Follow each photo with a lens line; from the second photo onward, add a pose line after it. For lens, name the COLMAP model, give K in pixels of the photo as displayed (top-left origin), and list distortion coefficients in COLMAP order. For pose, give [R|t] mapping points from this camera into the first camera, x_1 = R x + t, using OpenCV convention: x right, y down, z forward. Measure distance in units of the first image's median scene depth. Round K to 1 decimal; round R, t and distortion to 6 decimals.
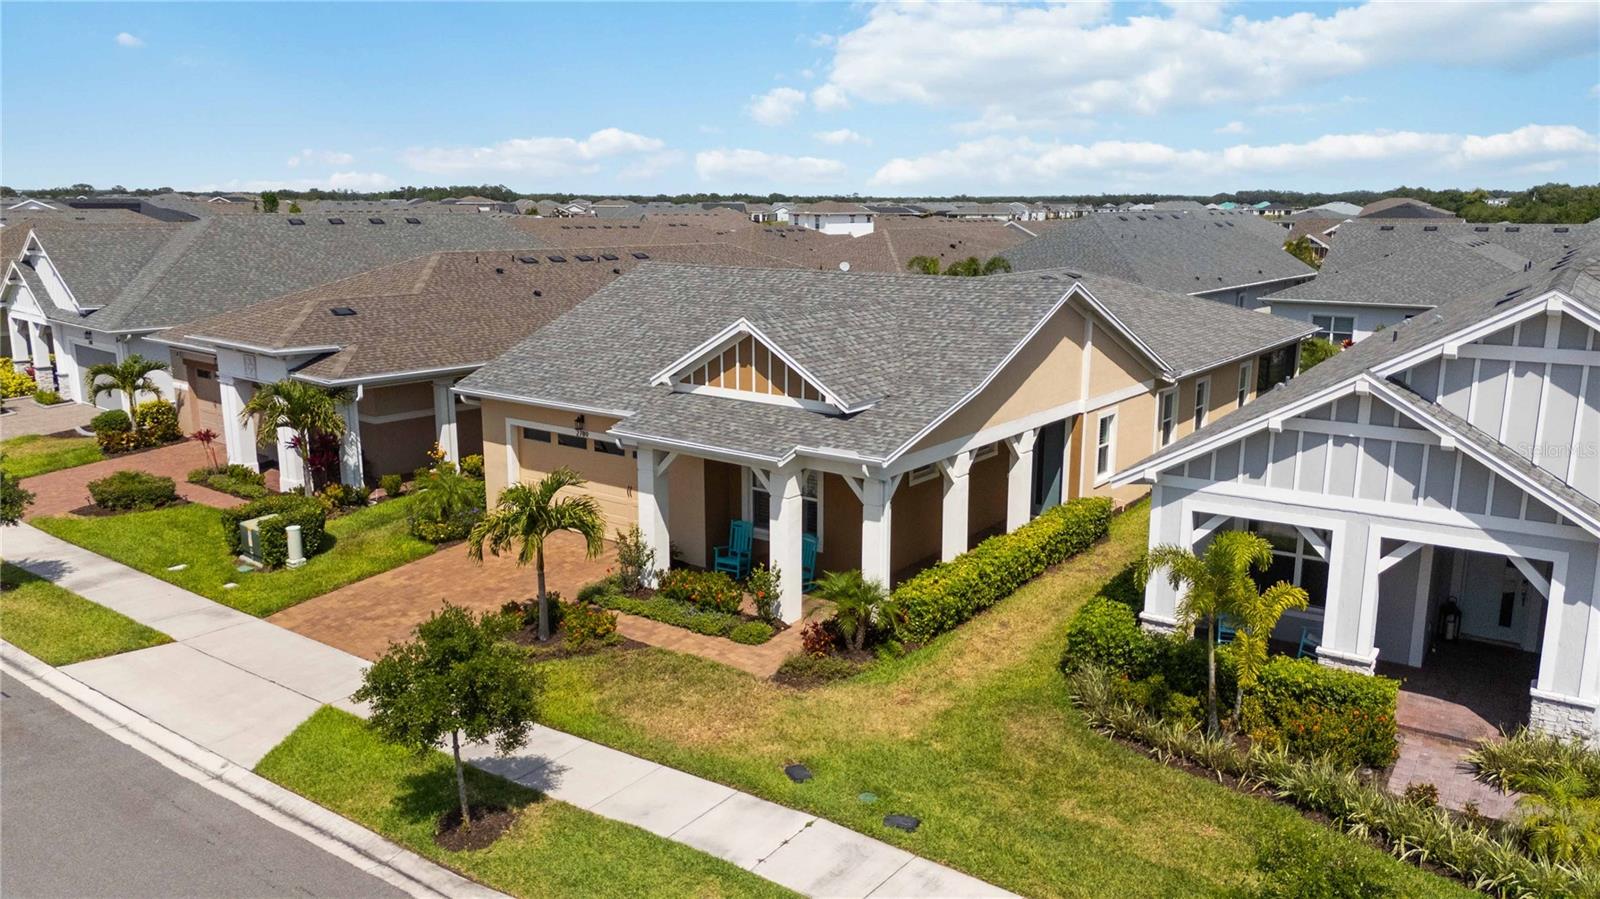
lens RADIAL K [[1182.2, 0, 800.0], [0, 1182.2, 449.5], [0, 0, 1]] dist [0.055471, -0.057576]
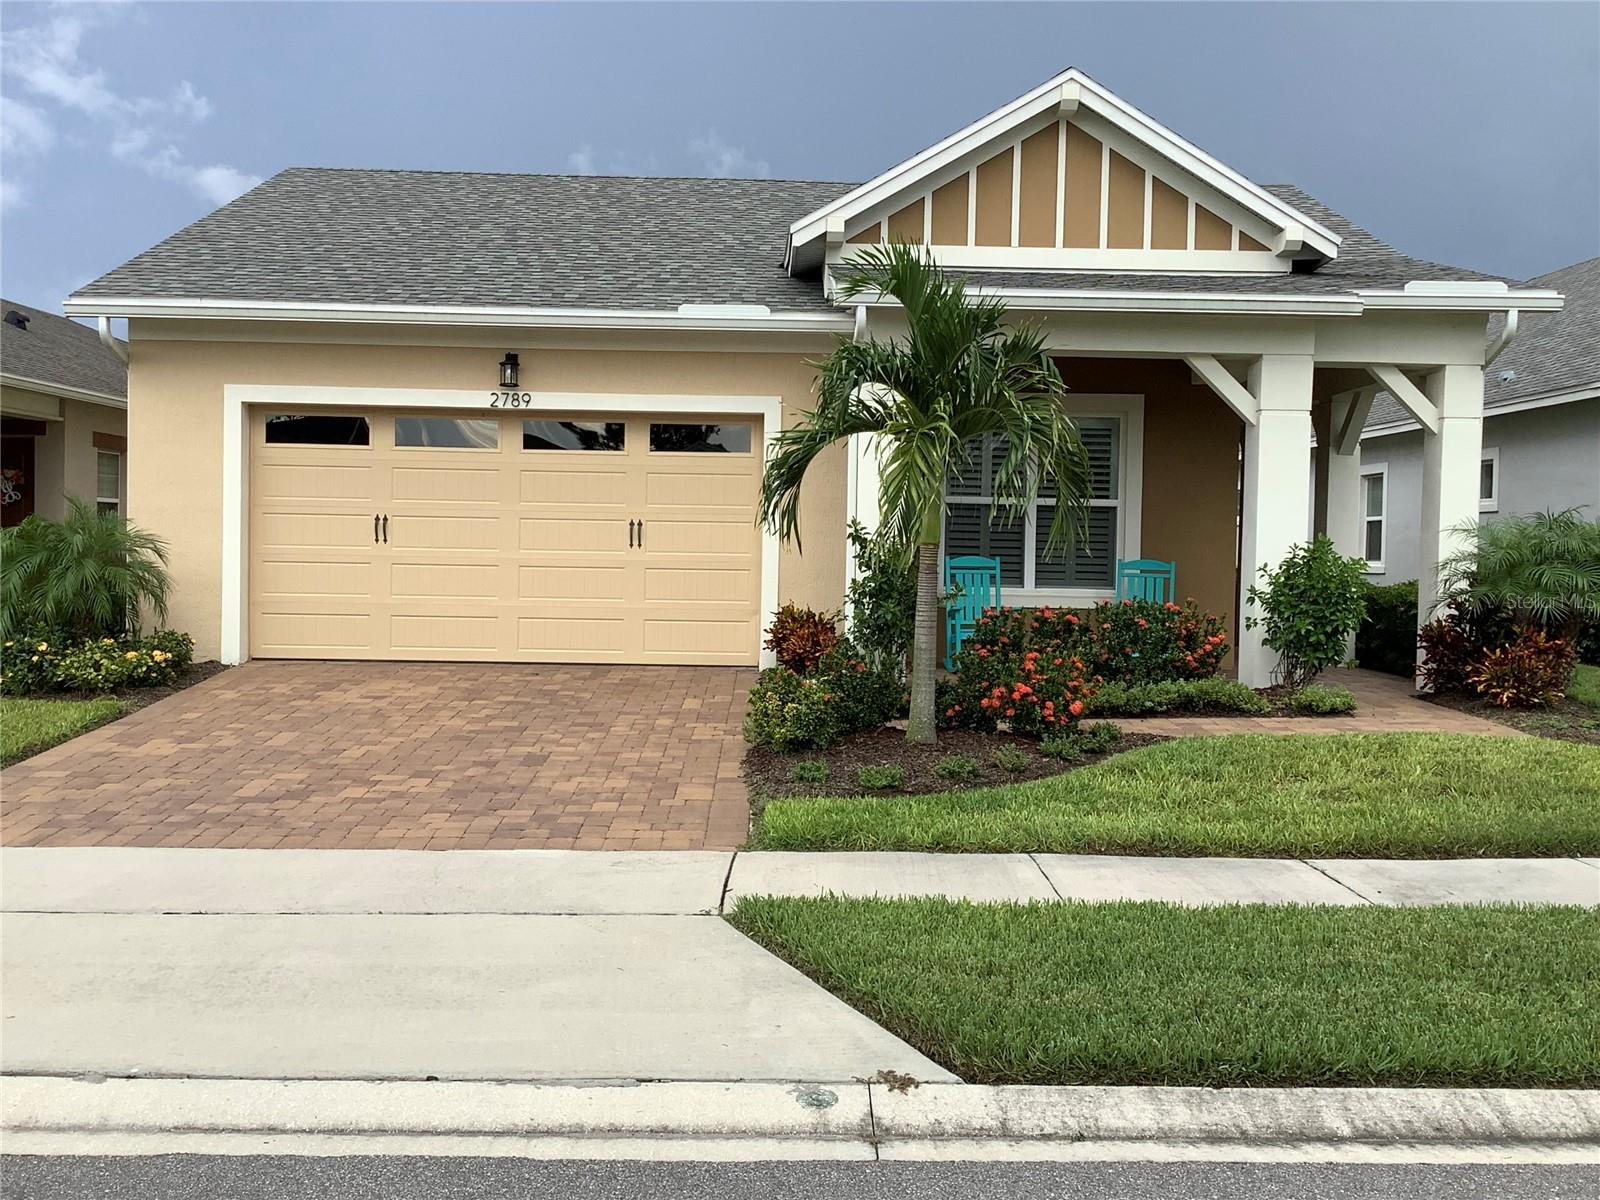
lens RADIAL K [[1613.3, 0, 800.0], [0, 1613.3, 600.0], [0, 0, 1]] dist [0.103670, -0.211707]
pose [[0.797041, -0.005574, 0.603899, -0.521385], [0.111298, 0.984186, -0.137809, 0.170141], [-0.593581, 0.177052, 0.785057, 0.595528]]
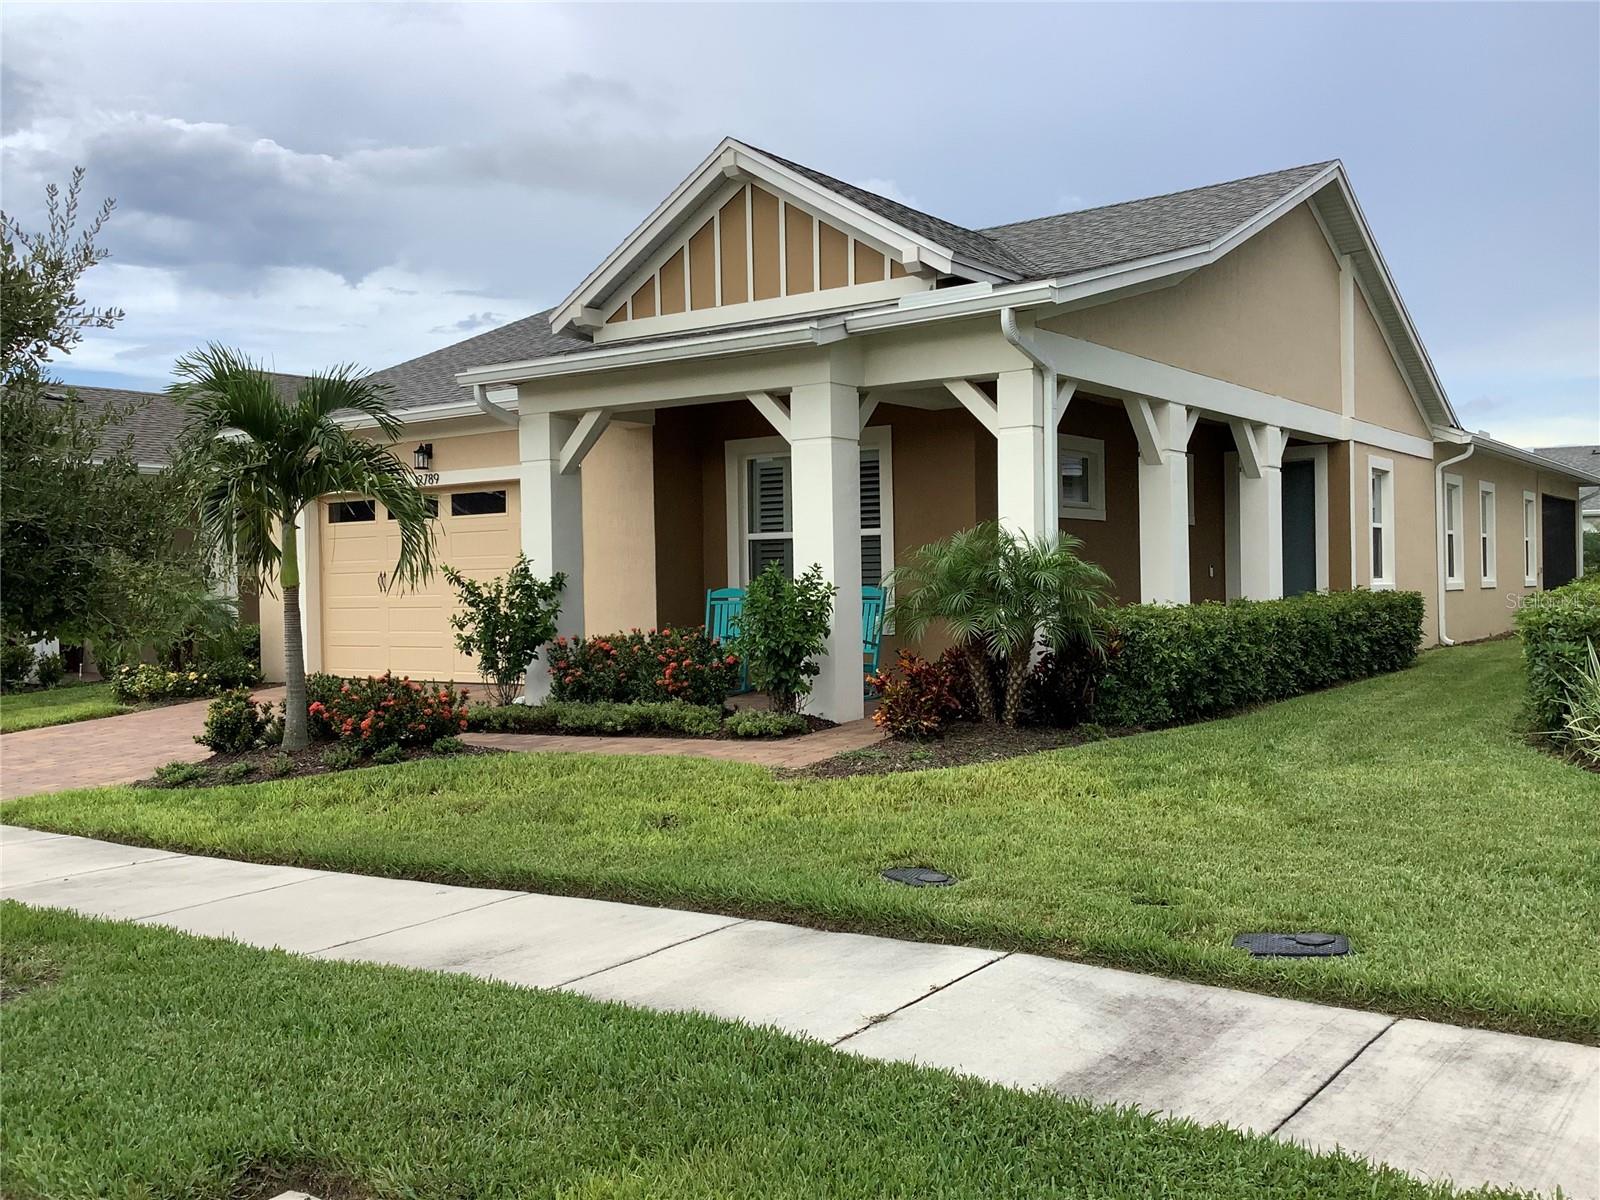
lens RADIAL K [[1442.4, 0, 800.0], [0, 1442.4, 600.0], [0, 0, 1]] dist [0.090676, -0.158803]
pose [[0.999696, -0.021865, 0.011411, -0.028290], [0.023701, 0.979657, -0.199277, 0.205689], [-0.006821, 0.199487, 0.979877, 0.428845]]
